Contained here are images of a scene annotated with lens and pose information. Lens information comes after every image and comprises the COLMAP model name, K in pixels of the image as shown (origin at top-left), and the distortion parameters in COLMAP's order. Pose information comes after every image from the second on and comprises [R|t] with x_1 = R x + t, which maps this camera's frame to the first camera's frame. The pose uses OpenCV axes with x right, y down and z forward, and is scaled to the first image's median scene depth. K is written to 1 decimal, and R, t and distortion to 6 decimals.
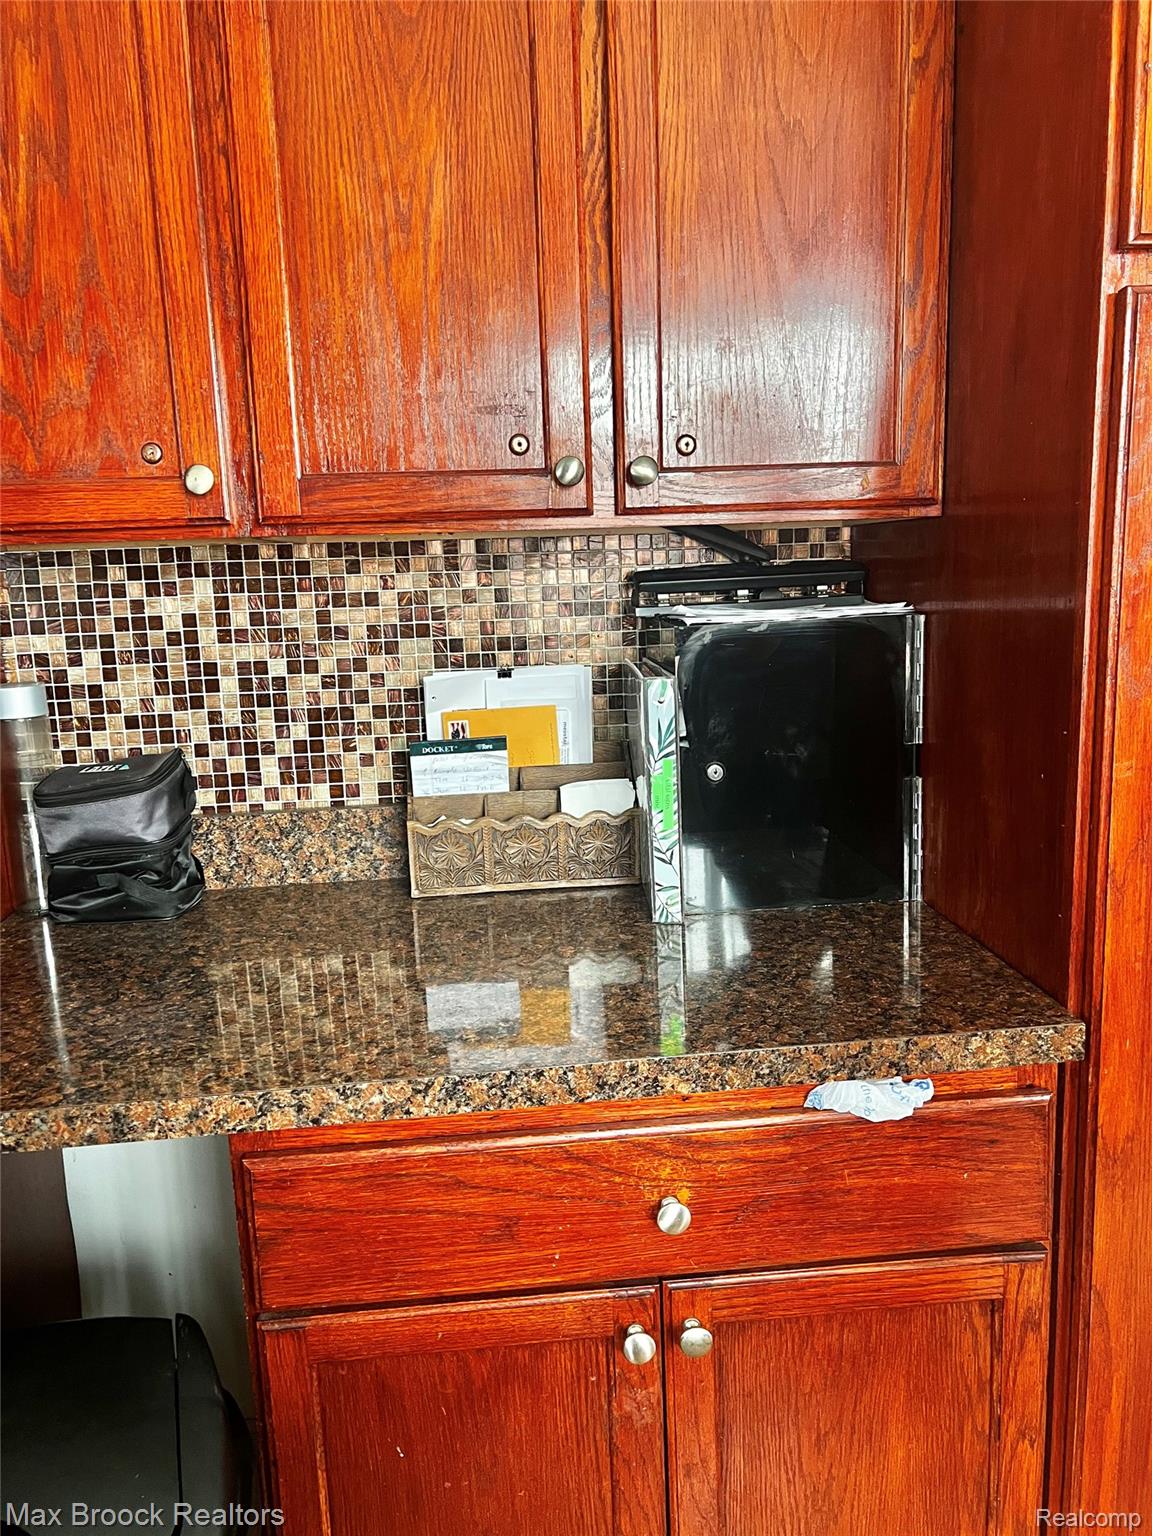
lens RADIAL K [[1144.4, 0, 577.4], [0, 1144.4, 760.2], [0, 0, 1]] dist [0.018579, -0.040868]
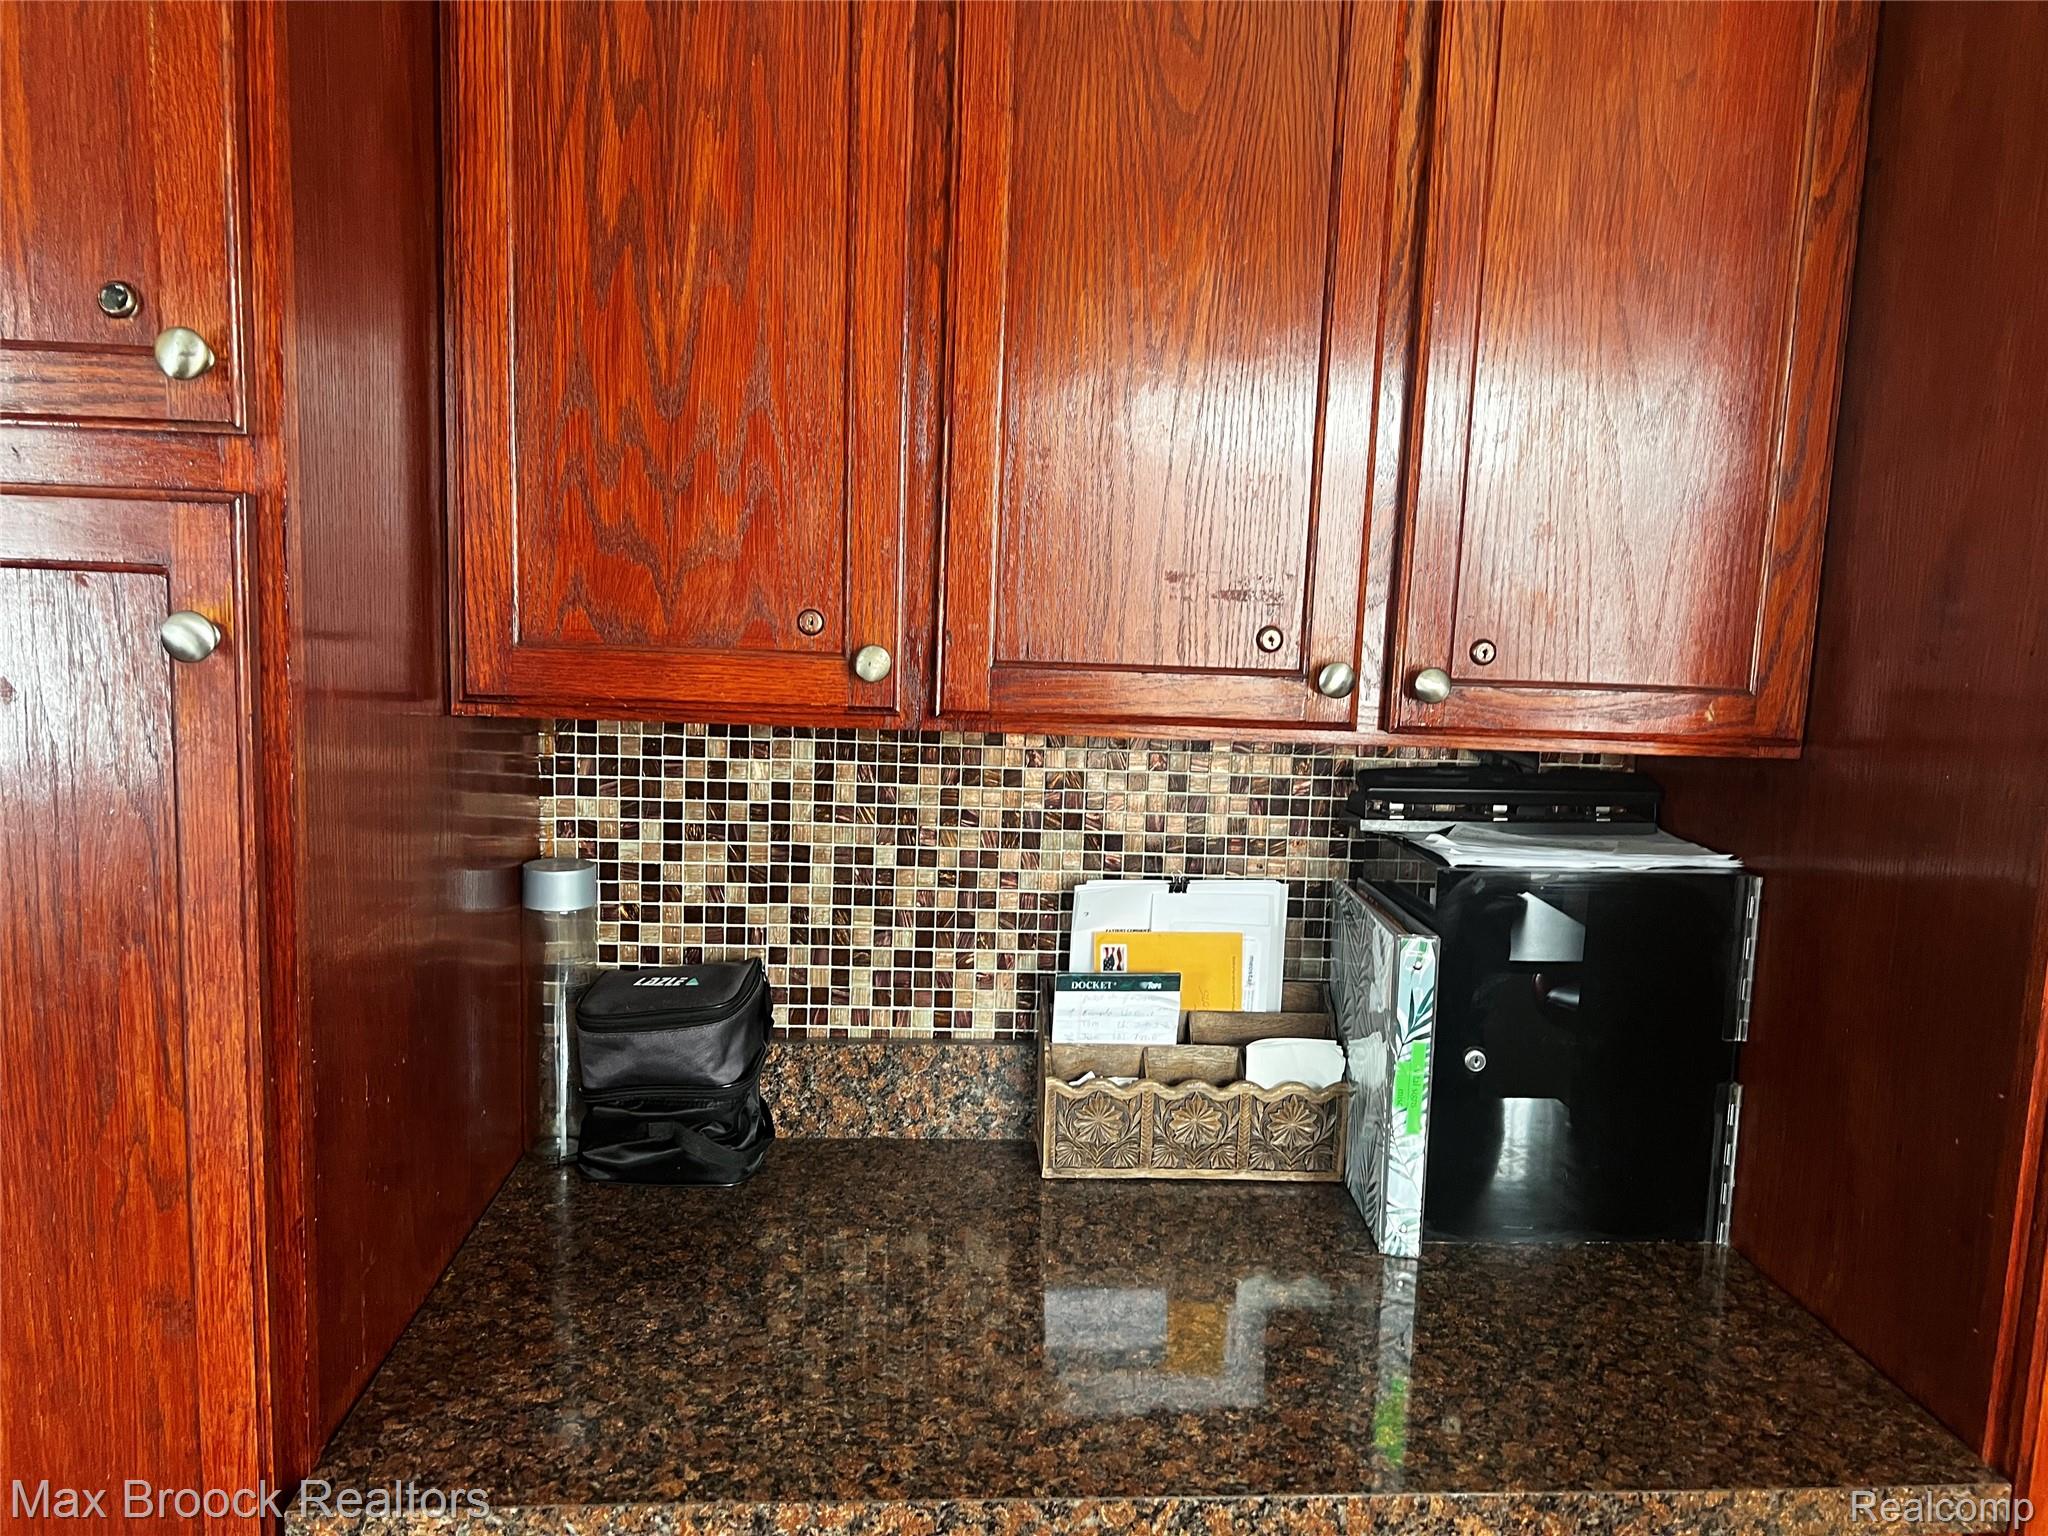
lens RADIAL K [[1525.8, 0, 1042.6], [0, 1525.8, 774.3], [0, 0, 1]] dist [0.018579, -0.040868]
pose [[0.997073, 0.072723, -0.023586, -0.177914], [-0.073882, 0.995873, -0.052706, -0.118740], [0.019656, 0.054294, 0.998332, -0.039746]]
